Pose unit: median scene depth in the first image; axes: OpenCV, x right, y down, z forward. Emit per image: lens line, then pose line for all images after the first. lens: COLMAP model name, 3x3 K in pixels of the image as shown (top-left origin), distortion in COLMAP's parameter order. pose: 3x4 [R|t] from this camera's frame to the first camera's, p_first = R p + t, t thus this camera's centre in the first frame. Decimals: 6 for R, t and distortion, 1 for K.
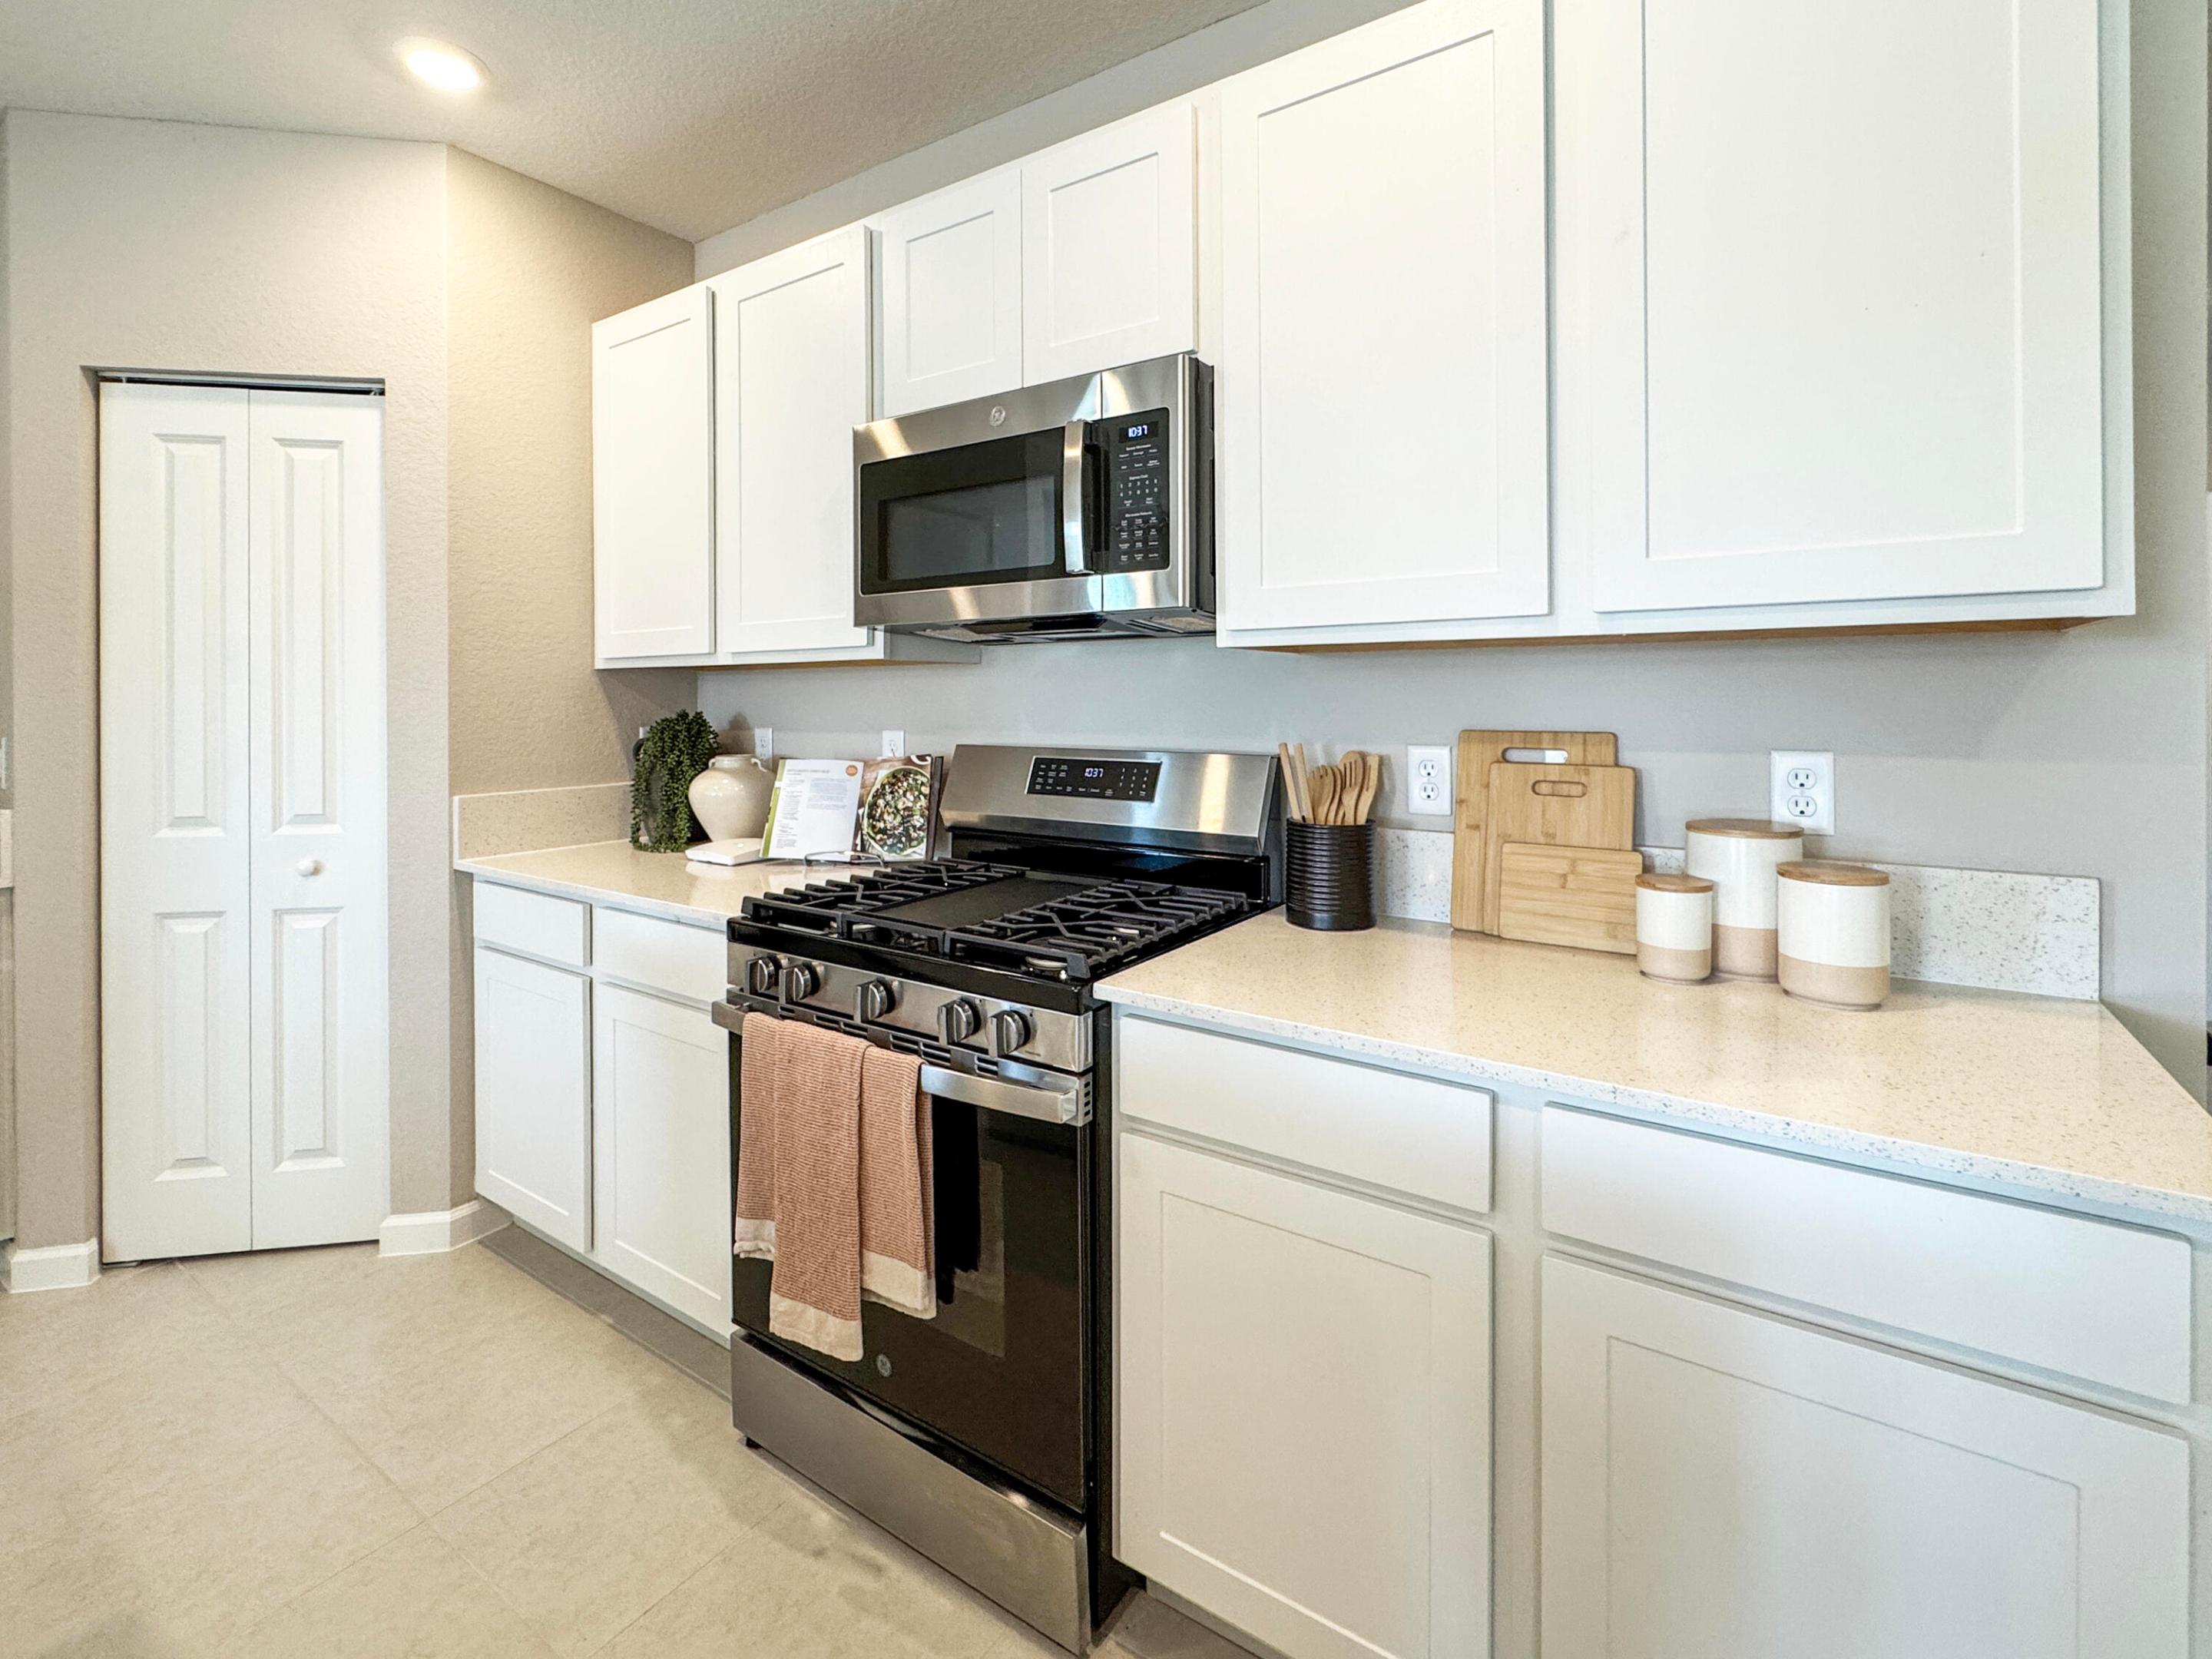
lens RADIAL K [[1015.4, 0, 1102.6], [0, 1015.4, 700.7], [0, 0, 1]] dist [0.002824, -0.002159]
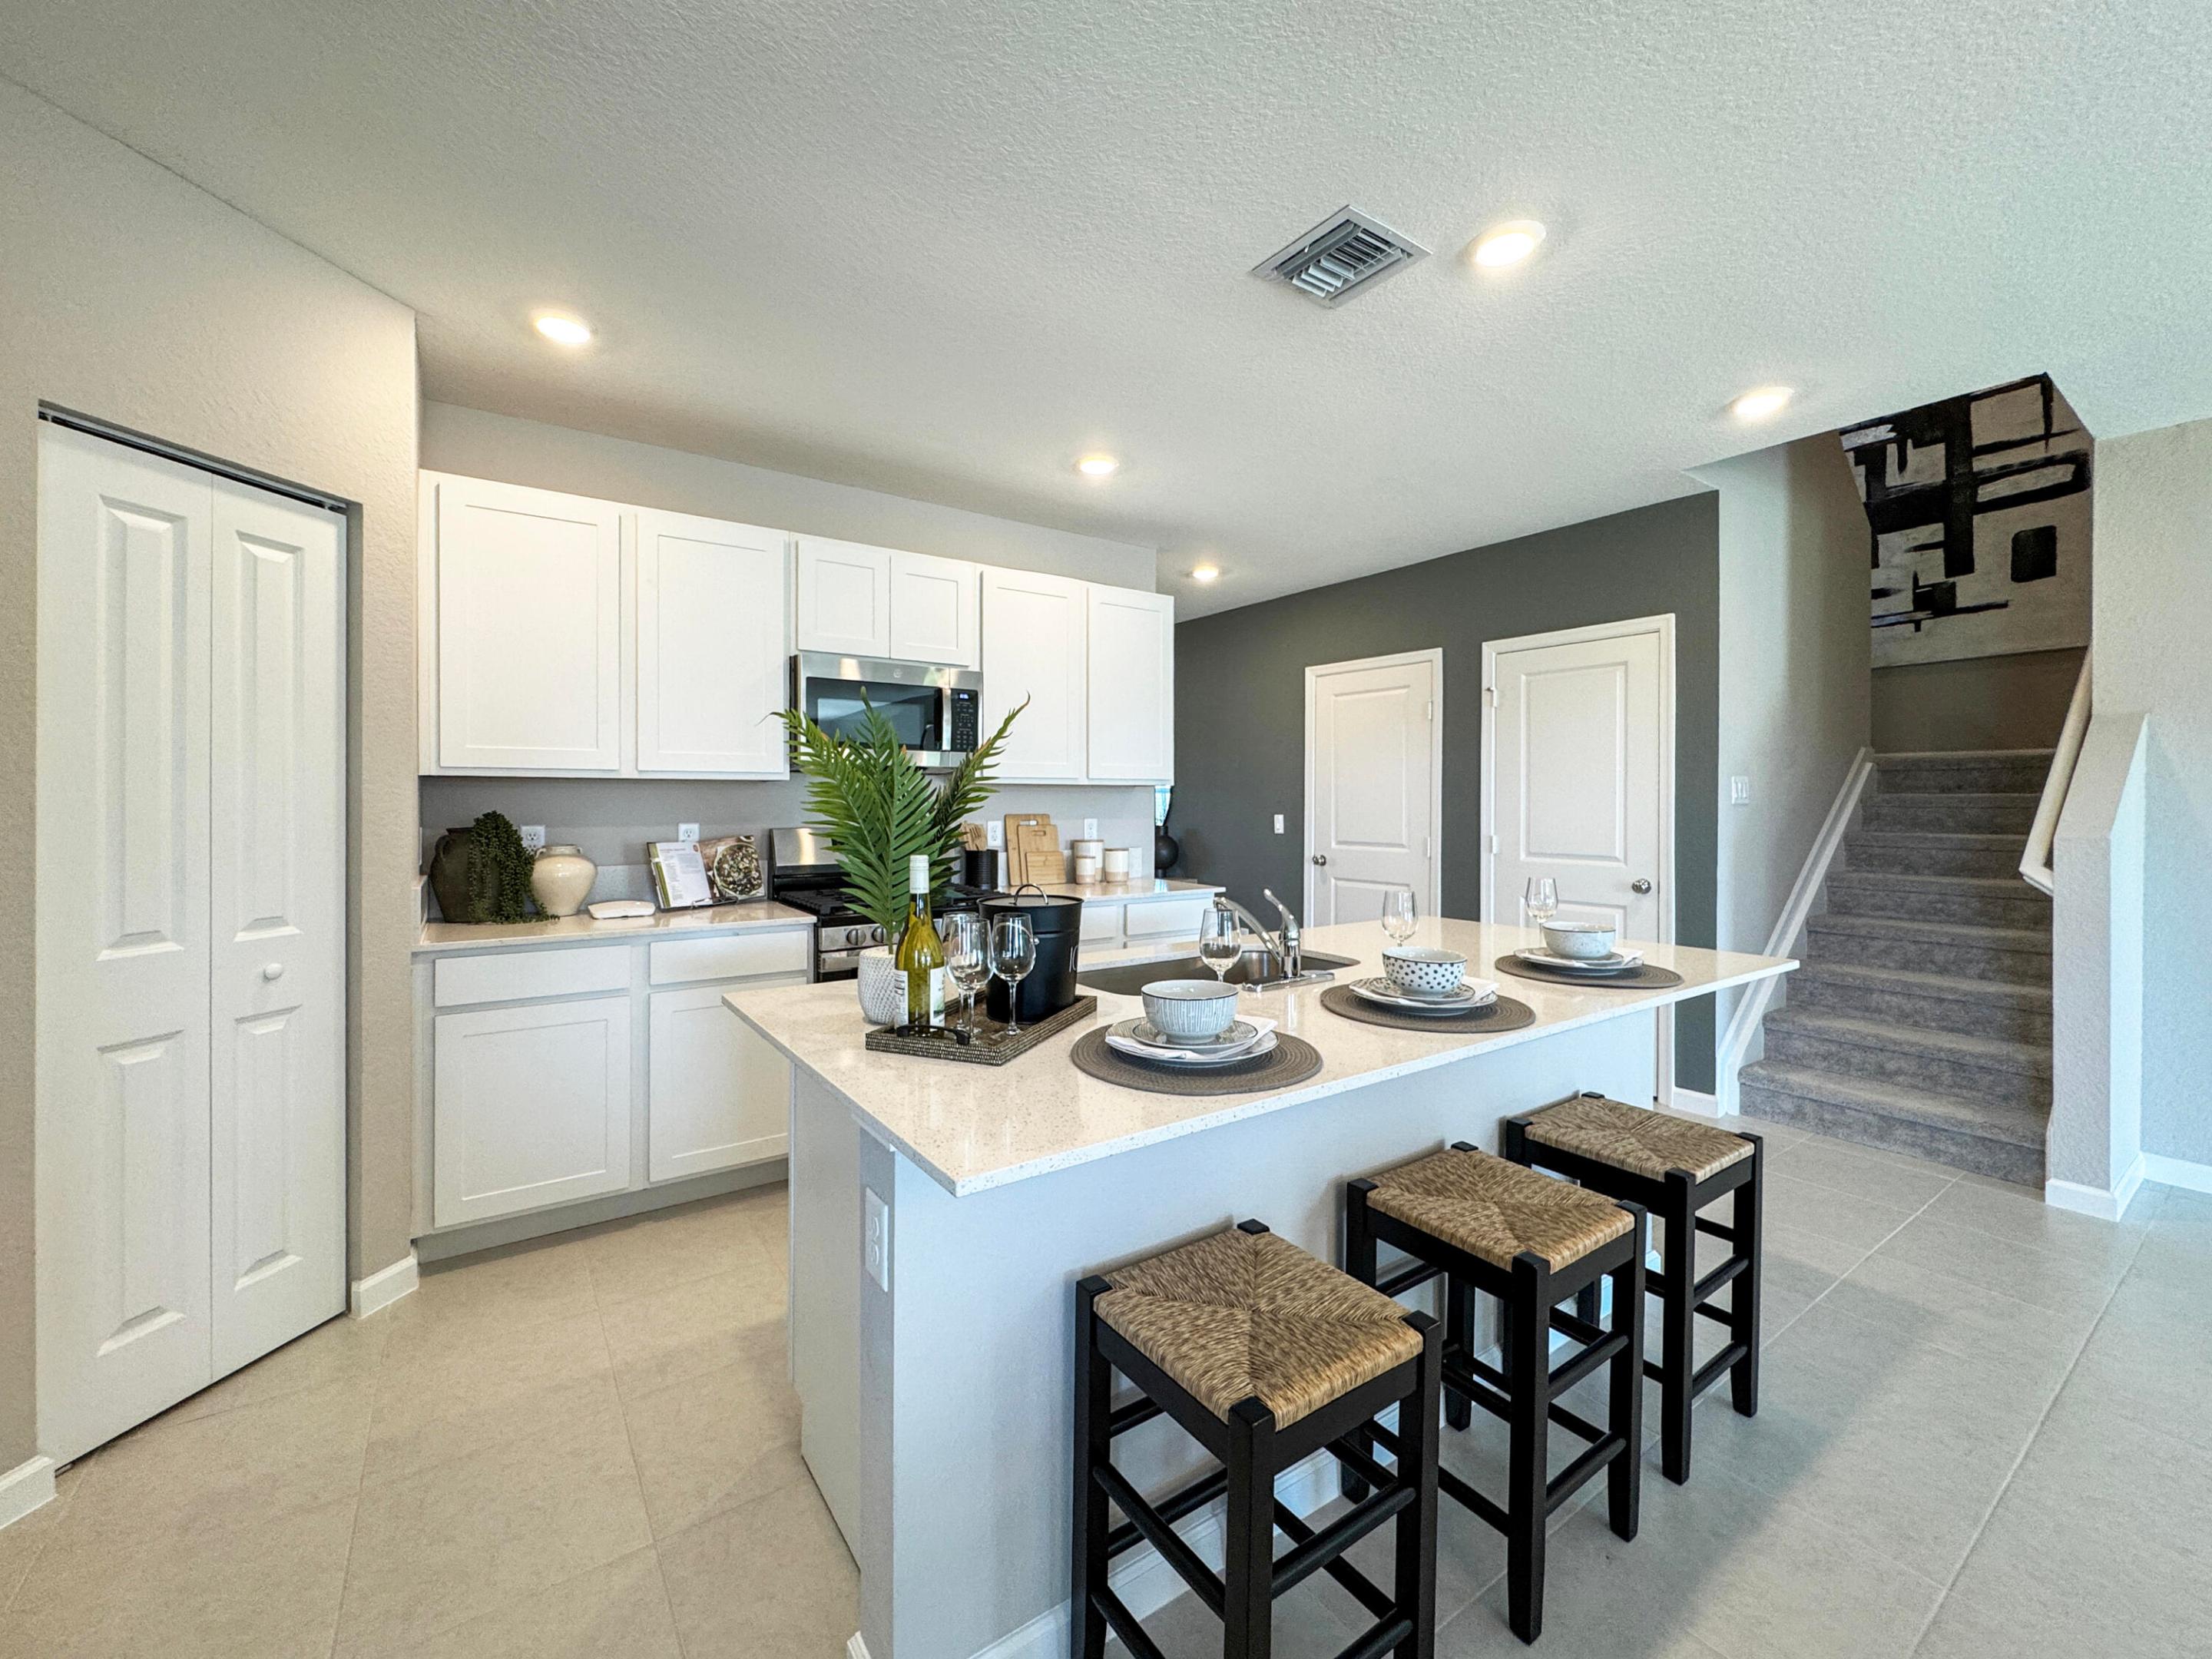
lens RADIAL K [[898.4, 0, 1090.7], [0, 898.4, 807.7], [0, 0, 1]] dist [-0.001509, 0.000197]
pose [[0.353896, -0.001473, 0.935284, -1.545324], [0.002519, 0.999997, 0.000622, 0.007839], [-0.935281, 0.002136, 0.353898, -0.068606]]
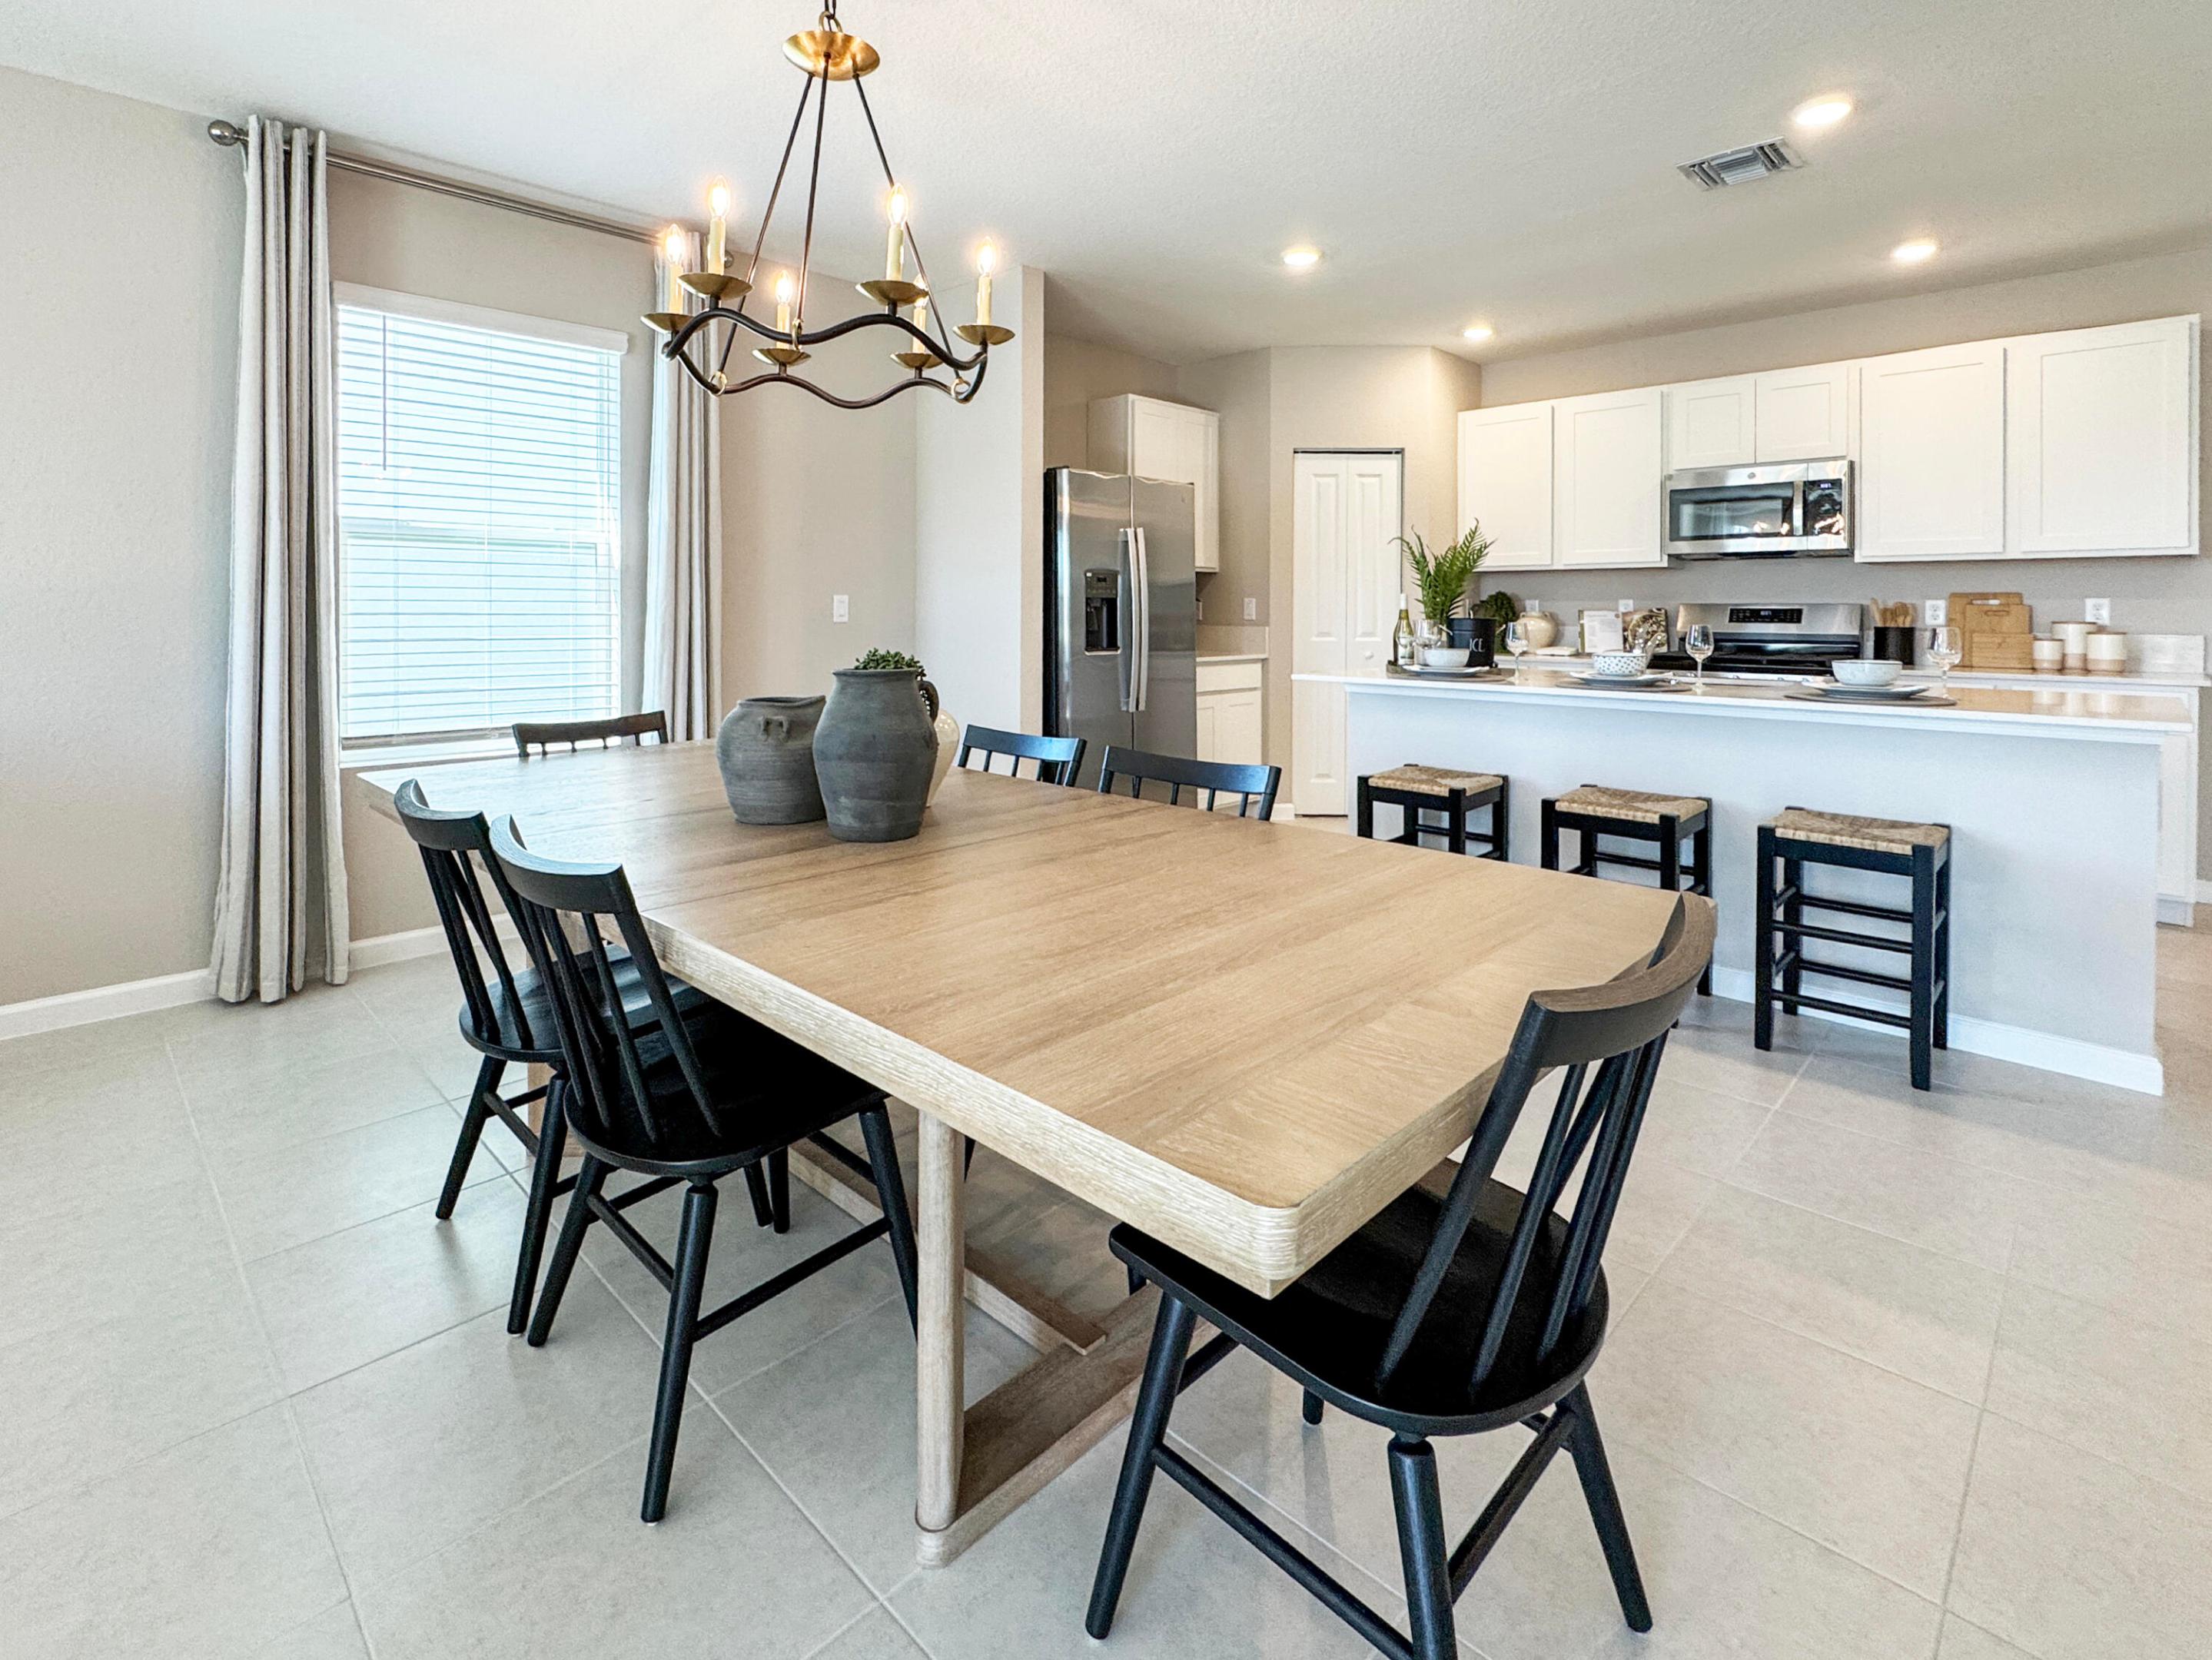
lens RADIAL K [[1015.4, 0, 1113.6], [0, 1015.4, 613.8], [0, 0, 1]] dist [0.002824, -0.002159]
pose [[0.982731, 0.008527, -0.184843, -1.090543], [-0.007970, 0.999961, 0.003753, 0.075389], [0.184867, -0.002215, 0.982761, -1.682983]]
